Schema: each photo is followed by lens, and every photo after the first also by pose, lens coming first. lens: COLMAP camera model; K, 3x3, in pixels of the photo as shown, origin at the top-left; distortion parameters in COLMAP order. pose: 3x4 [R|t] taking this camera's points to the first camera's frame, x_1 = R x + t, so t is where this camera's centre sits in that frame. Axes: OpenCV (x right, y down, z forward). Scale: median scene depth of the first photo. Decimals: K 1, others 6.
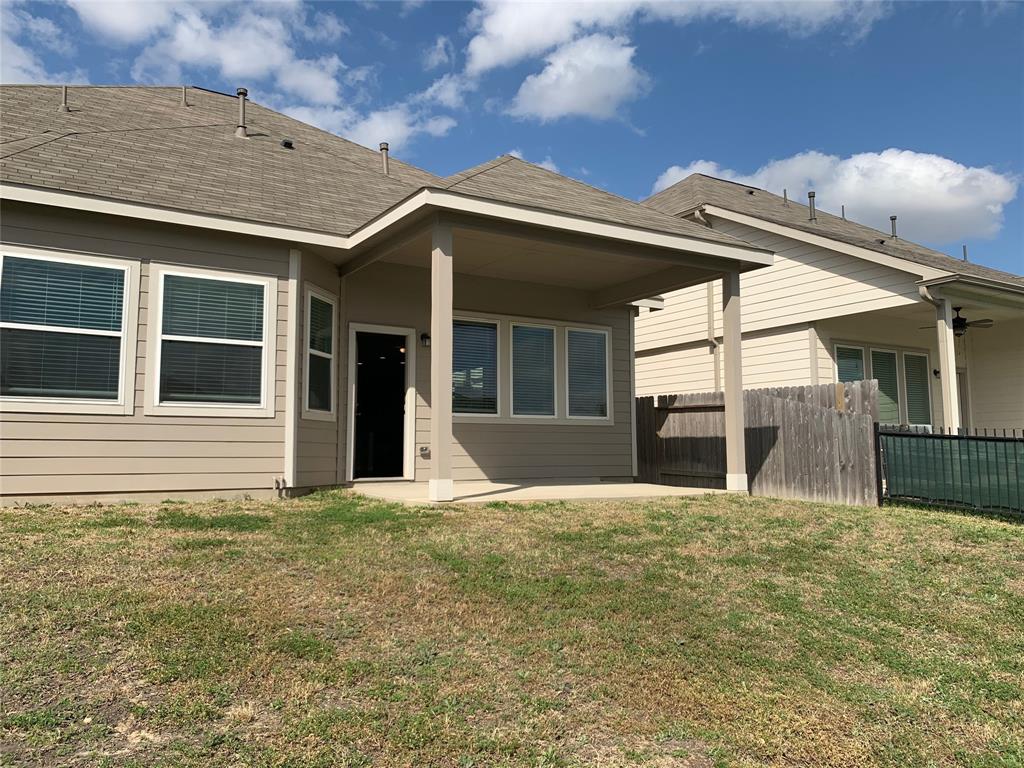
lens RADIAL K [[782.8, 0, 512.0], [0, 782.8, 384.0], [0, 0, 1]] dist [0.005863, -0.001472]
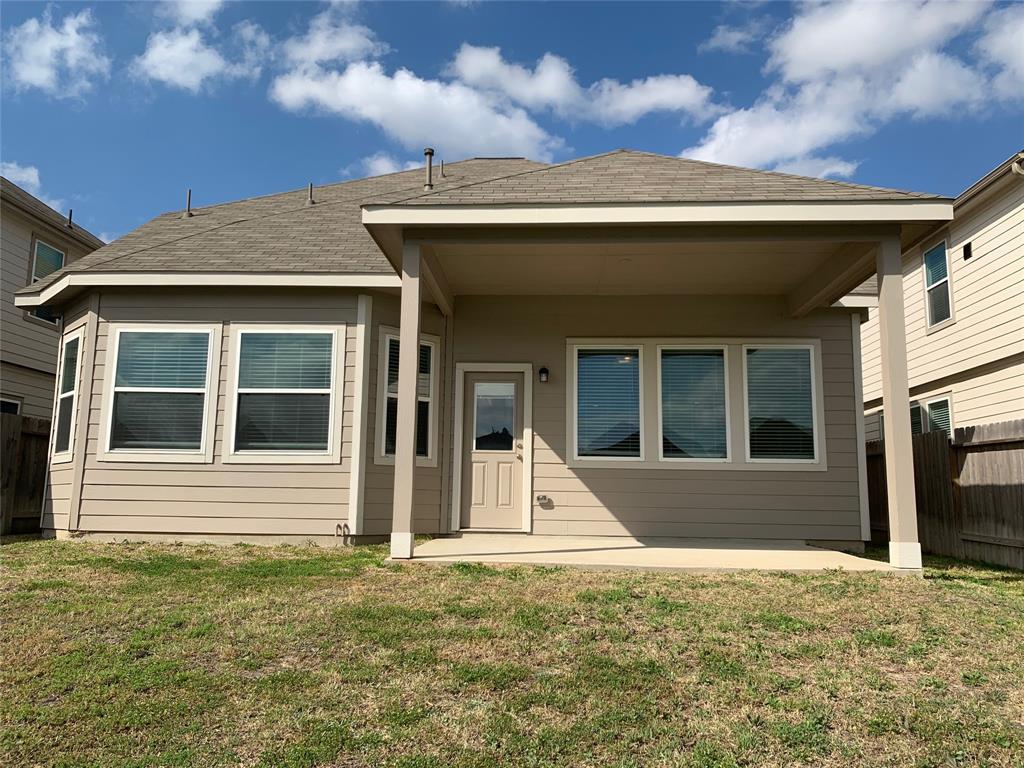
lens RADIAL K [[790.8, 0, 511.3], [0, 790.8, 393.4], [0, 0, 1]] dist [0.037214, -0.004101]
pose [[0.817219, -0.065178, -0.572630, 0.456834], [0.035331, 0.997381, -0.063103, 0.024738], [0.575243, 0.031338, 0.817382, 0.295698]]
